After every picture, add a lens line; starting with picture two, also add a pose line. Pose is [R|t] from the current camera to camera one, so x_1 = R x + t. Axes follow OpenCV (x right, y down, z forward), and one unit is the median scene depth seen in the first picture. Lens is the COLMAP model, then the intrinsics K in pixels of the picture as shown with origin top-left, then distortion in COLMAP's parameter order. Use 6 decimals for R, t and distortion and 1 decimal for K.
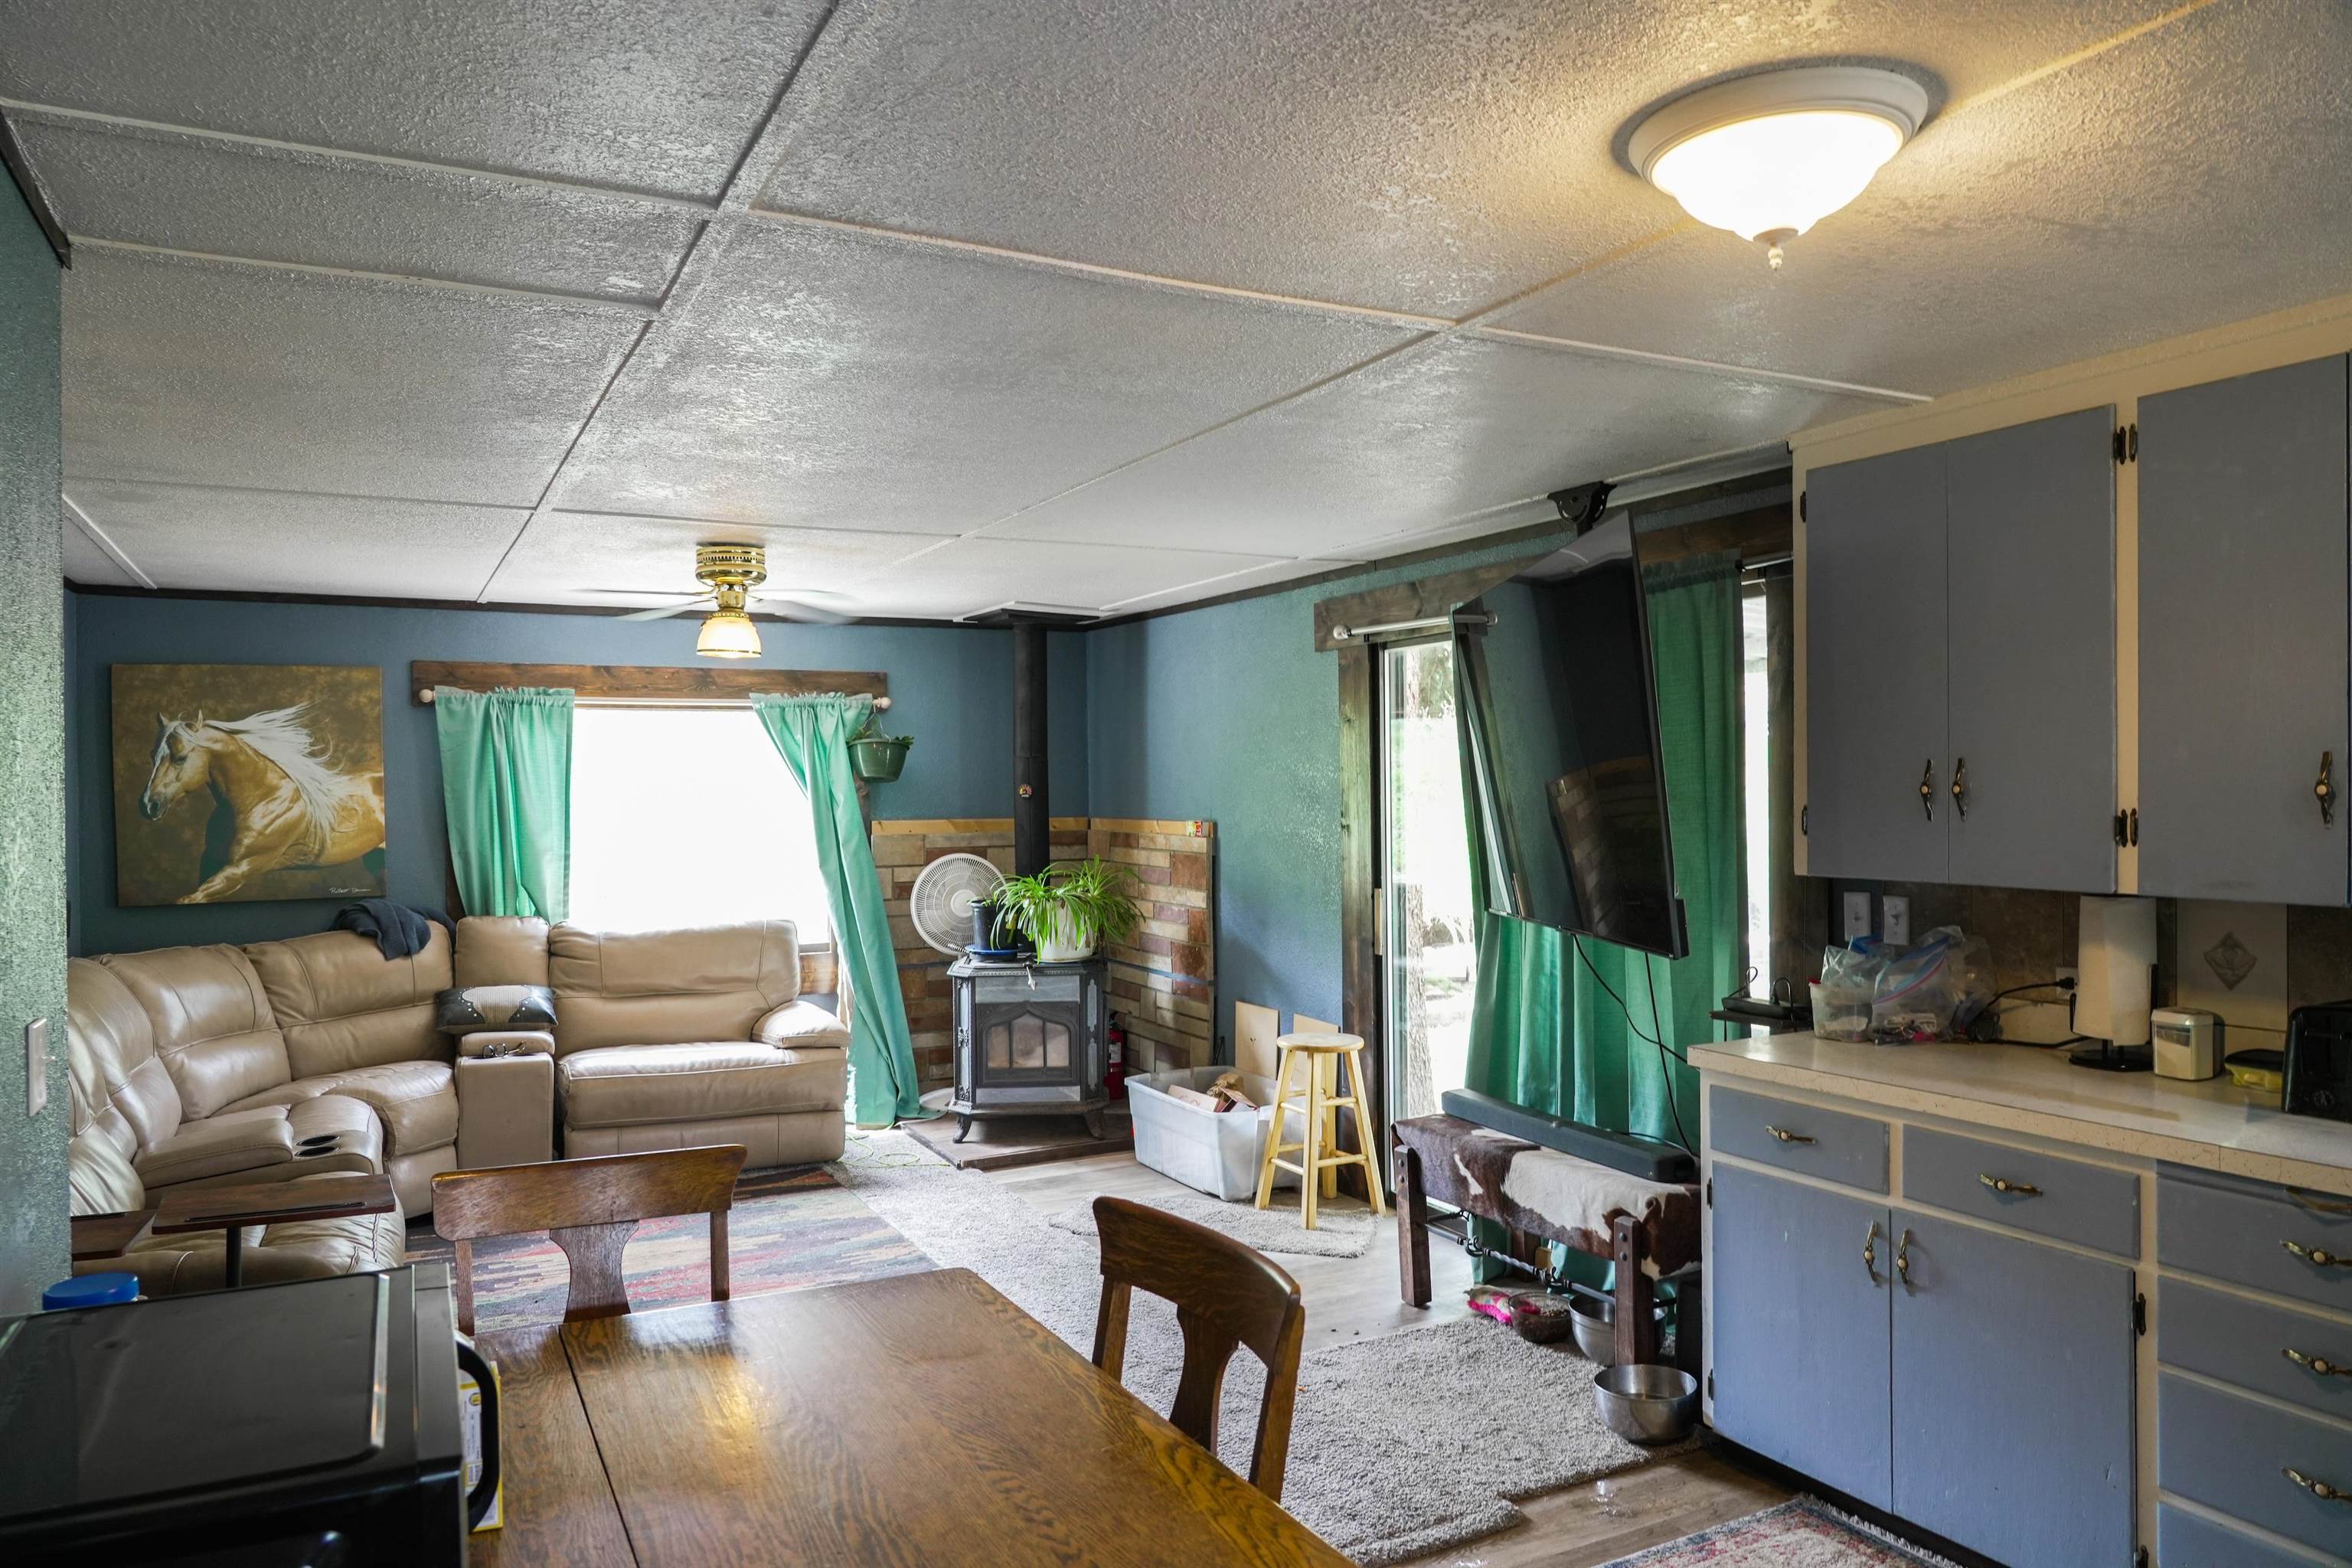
lens RADIAL K [[1576.6, 0, 1172.4], [0, 1576.6, 786.7], [0, 0, 1]] dist [-0.030333, 0.010160]
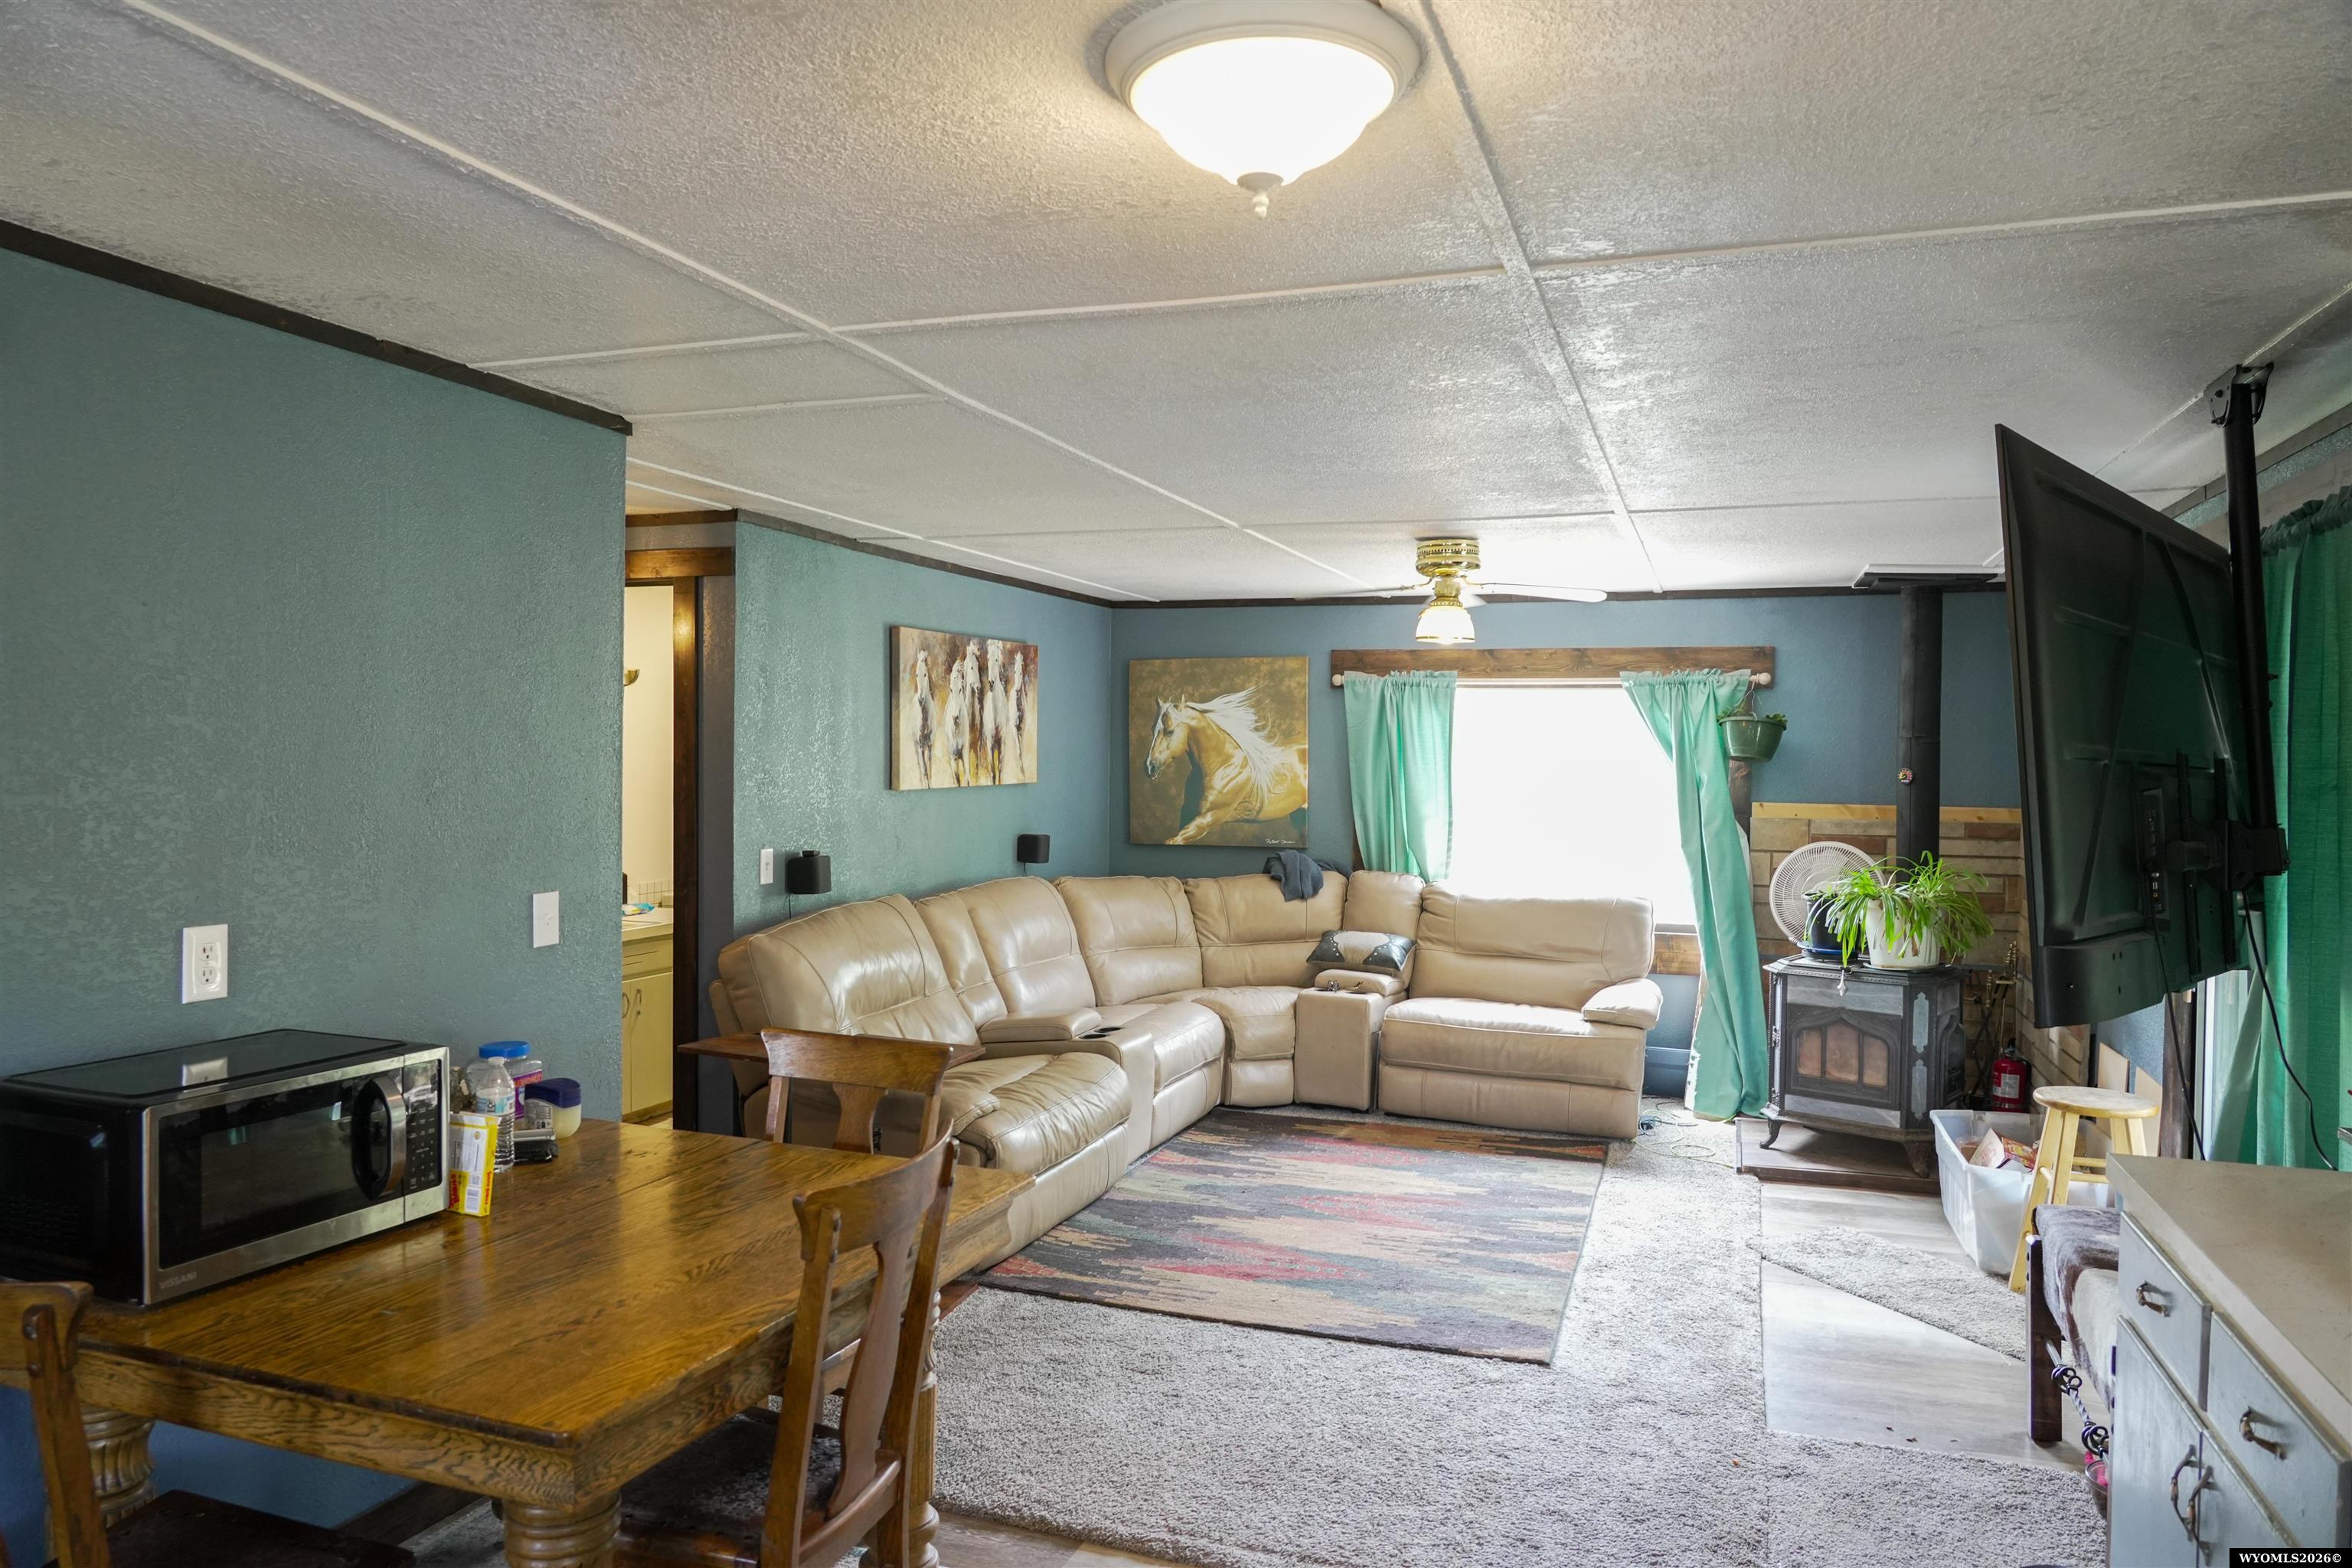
lens RADIAL K [[1576.6, 0, 1157.4], [0, 1576.6, 781.0], [0, 0, 1]] dist [-0.030333, 0.010160]
pose [[0.675101, 0.030503, -0.737094, 0.317860], [-0.019020, 0.999532, 0.023943, -0.008512], [0.737480, -0.002145, 0.675366, 0.107447]]
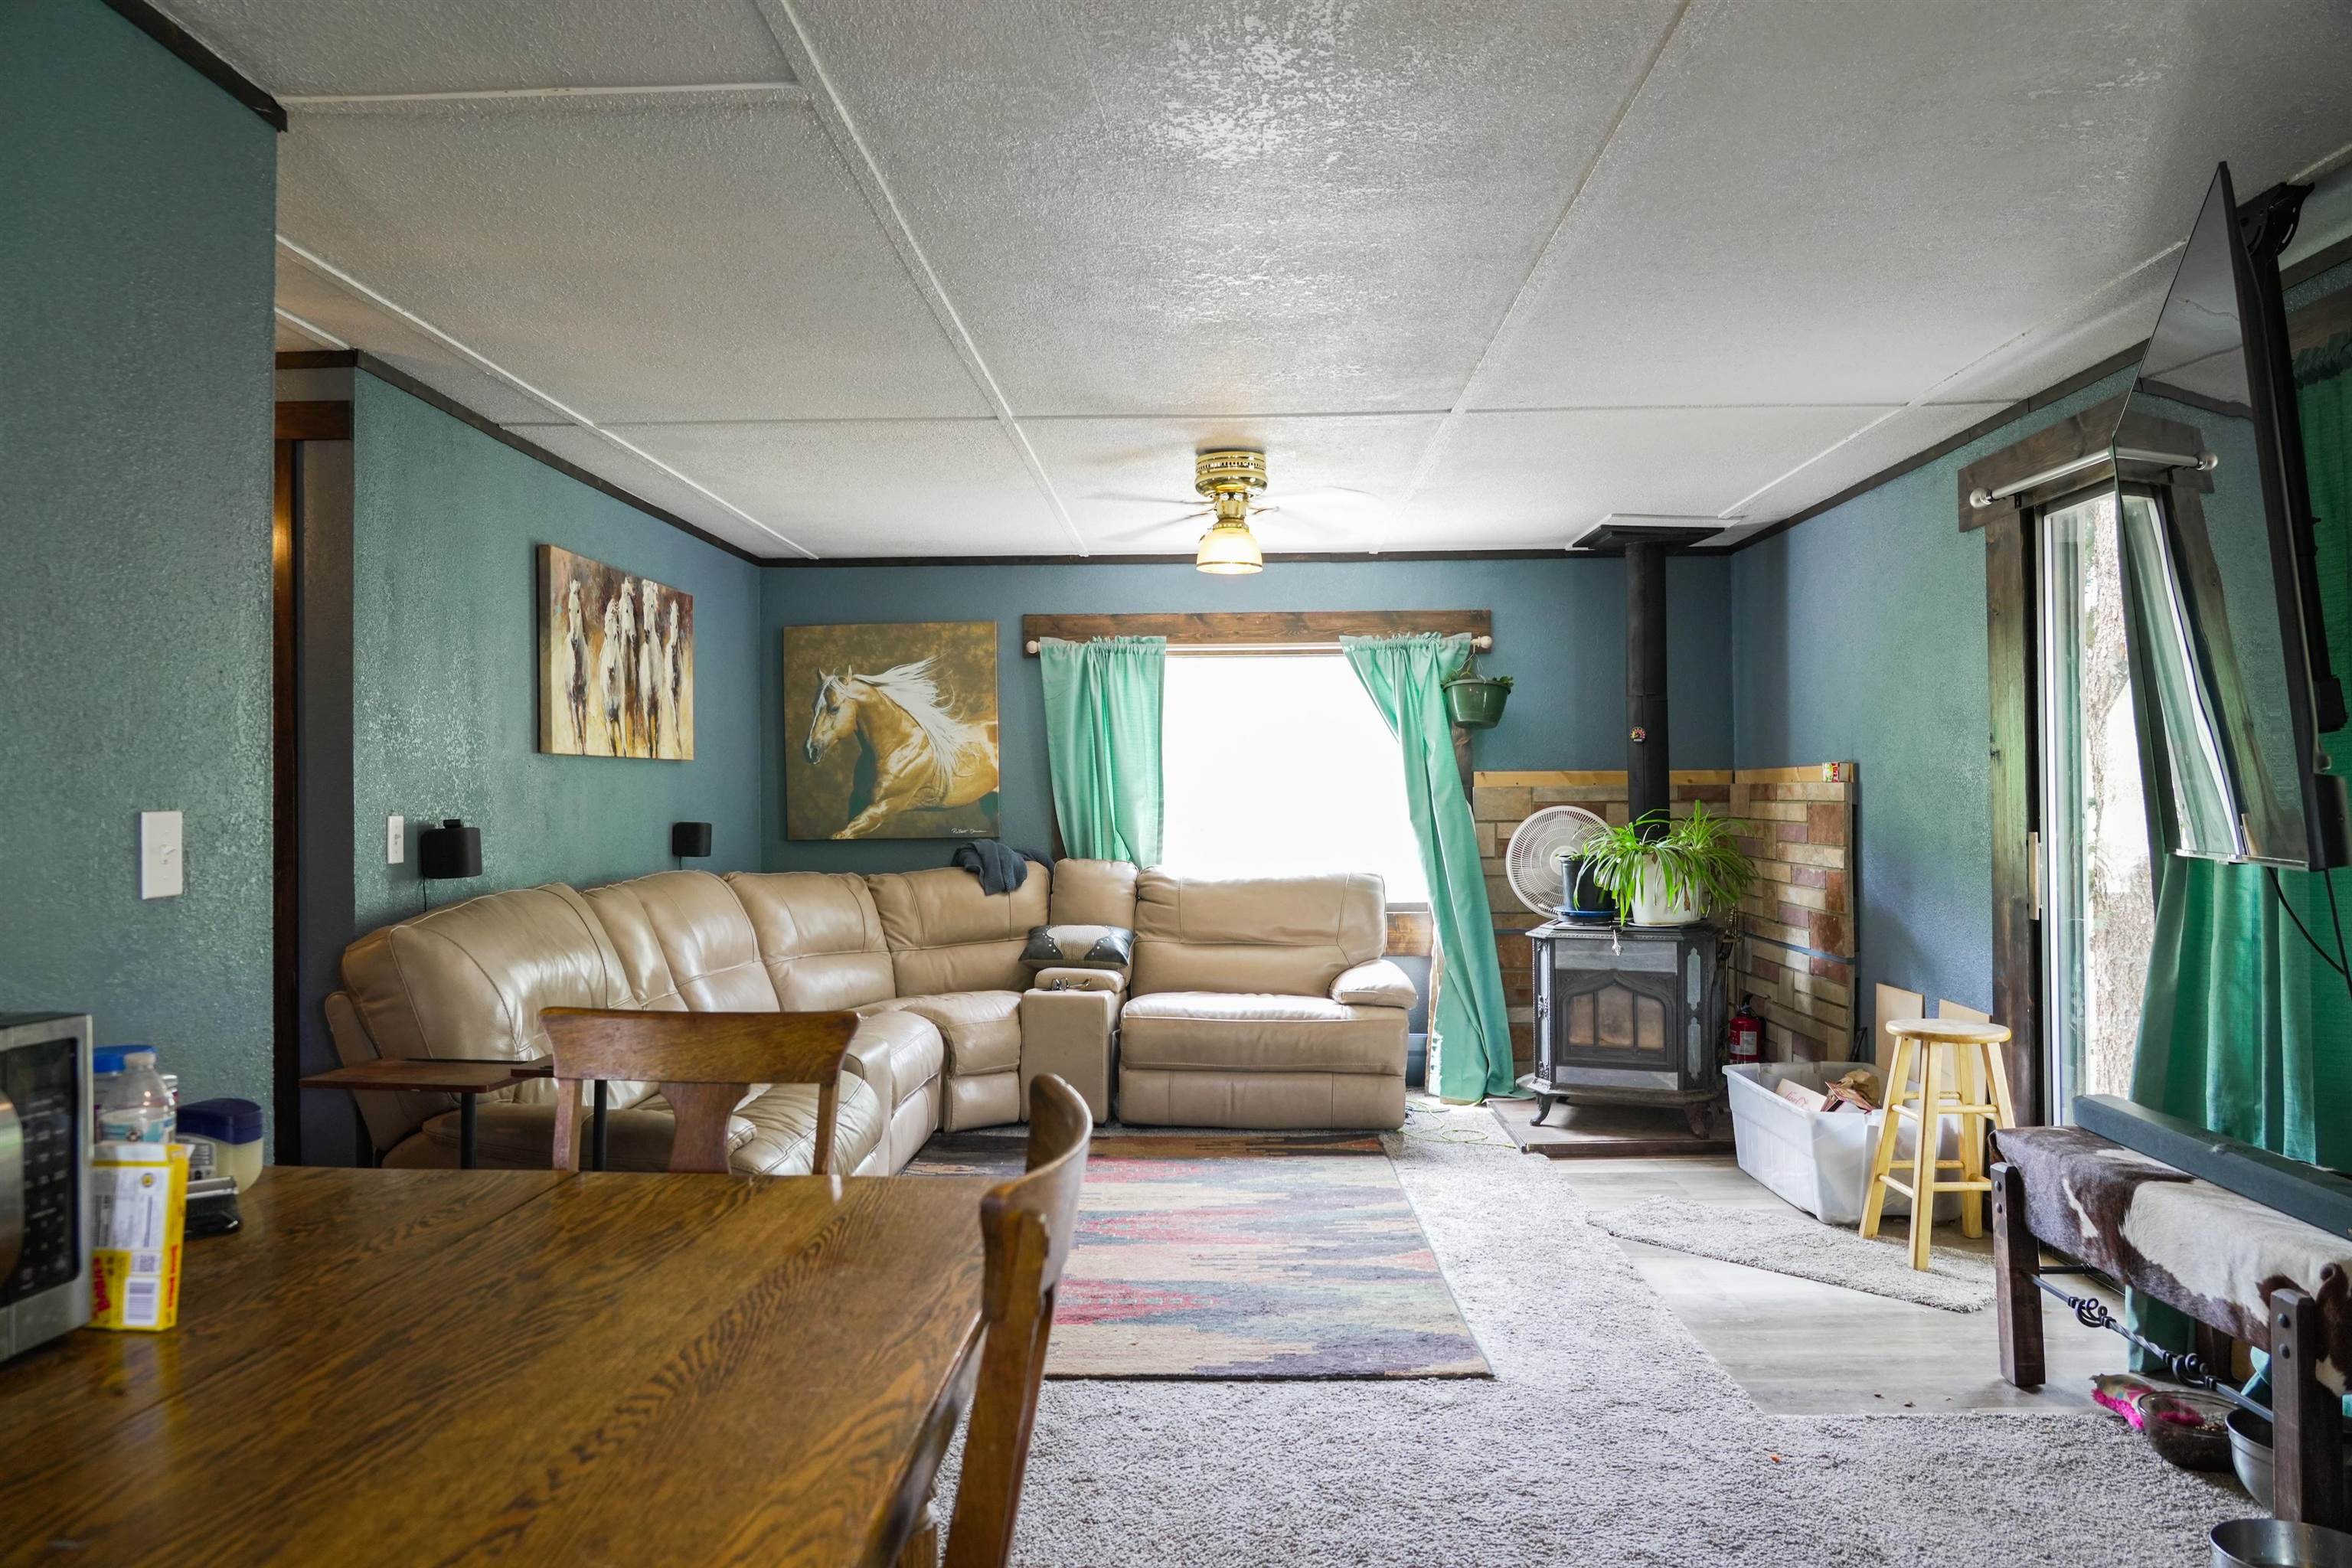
lens RADIAL K [[1576.6, 0, 1167.6], [0, 1576.6, 783.0], [0, 0, 1]] dist [-0.030333, 0.010160]
pose [[0.870766, -0.003412, -0.491686, 0.125417], [-0.001719, 0.999949, -0.009985, 0.045056], [0.491695, 0.009540, 0.870715, 0.132810]]
